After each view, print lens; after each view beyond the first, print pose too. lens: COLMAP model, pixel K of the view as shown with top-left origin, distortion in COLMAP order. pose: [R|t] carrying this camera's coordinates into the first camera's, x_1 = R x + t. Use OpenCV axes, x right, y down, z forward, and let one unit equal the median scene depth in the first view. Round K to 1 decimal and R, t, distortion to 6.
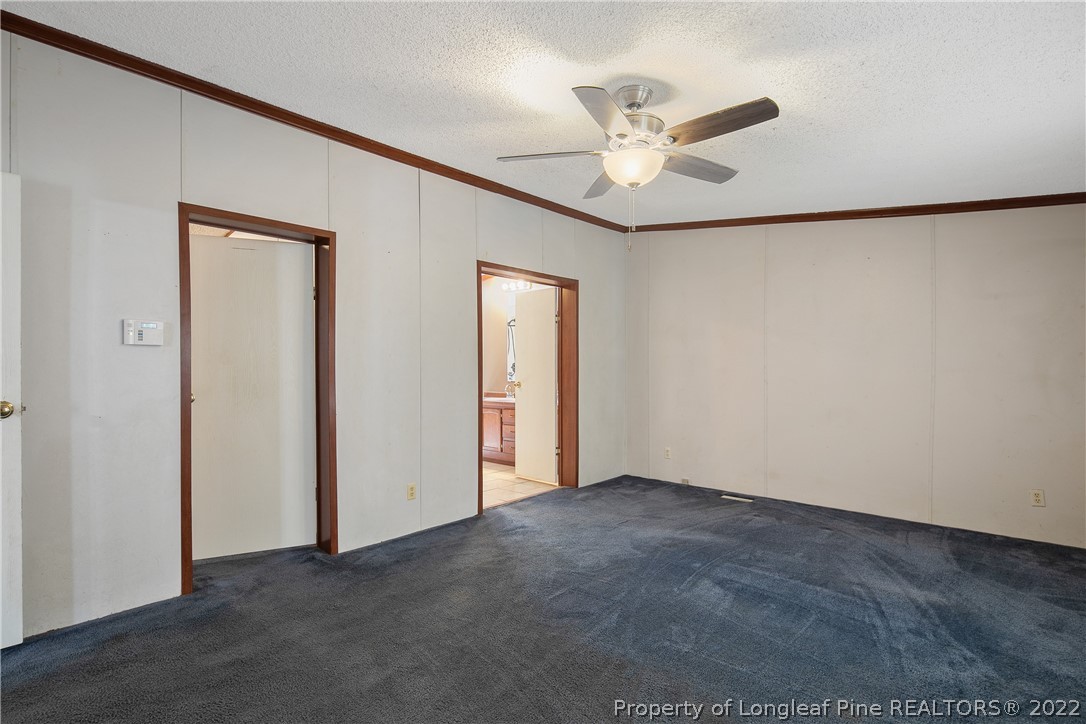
lens RADIAL K [[522.8, 0, 535.2], [0, 522.8, 366.6], [0, 0, 1]] dist [0.005505, -0.007393]
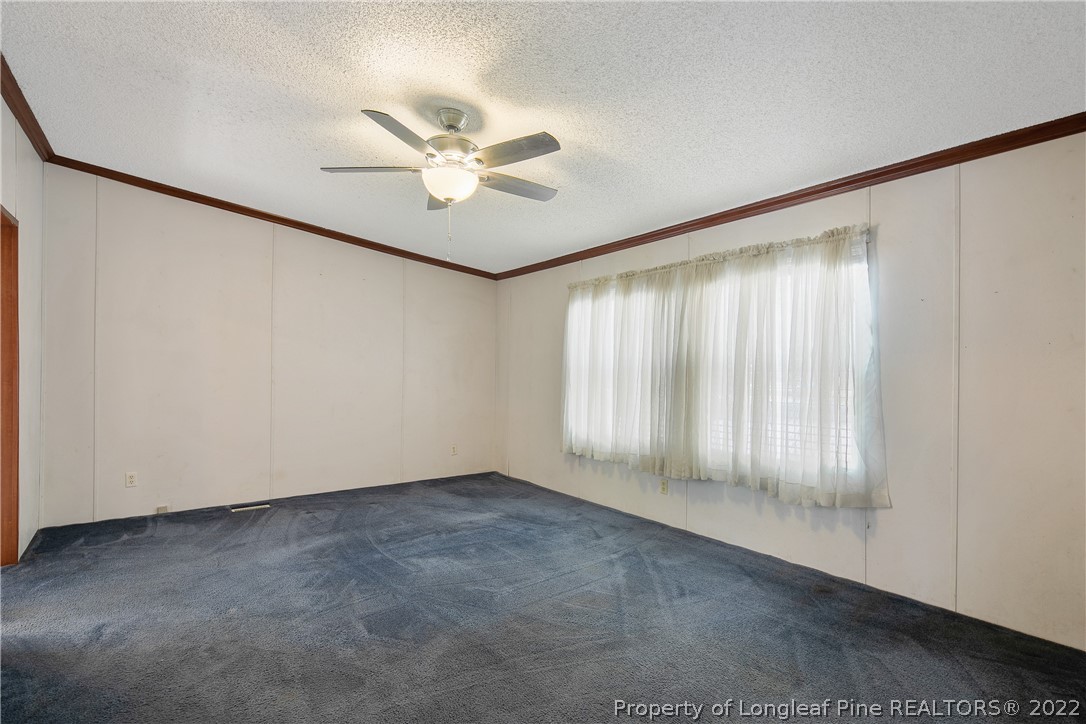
lens RADIAL K [[522.8, 0, 544.6], [0, 522.8, 372.2], [0, 0, 1]] dist [0.005505, -0.007393]
pose [[0.192210, -0.003024, 0.981349, -0.567164], [-0.008431, 0.999953, 0.004733, 0.000754], [-0.981318, -0.009183, 0.192176, 0.404380]]
